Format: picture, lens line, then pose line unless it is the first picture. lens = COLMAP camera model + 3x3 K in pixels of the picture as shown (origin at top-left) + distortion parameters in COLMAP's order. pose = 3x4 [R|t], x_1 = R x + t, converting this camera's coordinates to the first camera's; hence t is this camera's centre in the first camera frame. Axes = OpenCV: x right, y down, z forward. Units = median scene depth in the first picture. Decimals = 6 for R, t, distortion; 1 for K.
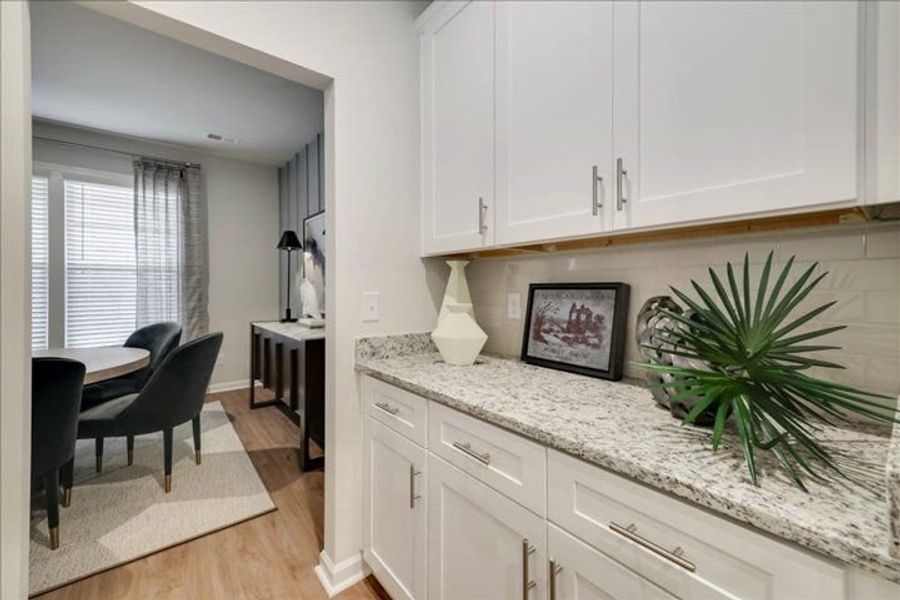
lens RADIAL K [[370.9, 0, 455.2], [0, 370.9, 286.5], [0, 0, 1]] dist [0.001527, 0.011188]
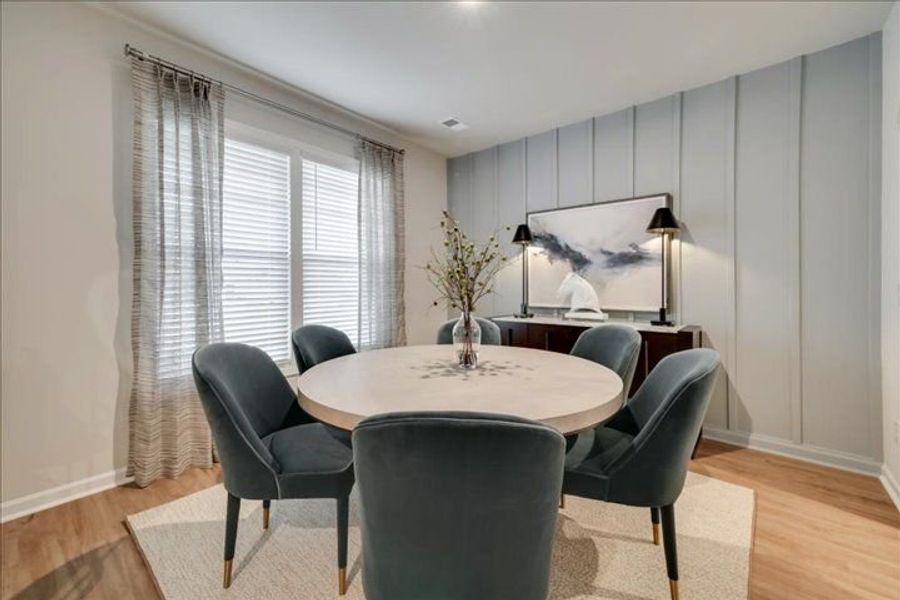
lens RADIAL K [[370.9, 0, 455.2], [0, 370.9, 286.5], [0, 0, 1]] dist [0.001527, 0.011188]
pose [[0.980449, 0.000792, 0.196772, -0.816482], [-0.002038, 0.999979, 0.006133, 0.008591], [-0.196763, -0.006414, 0.980430, 0.072061]]
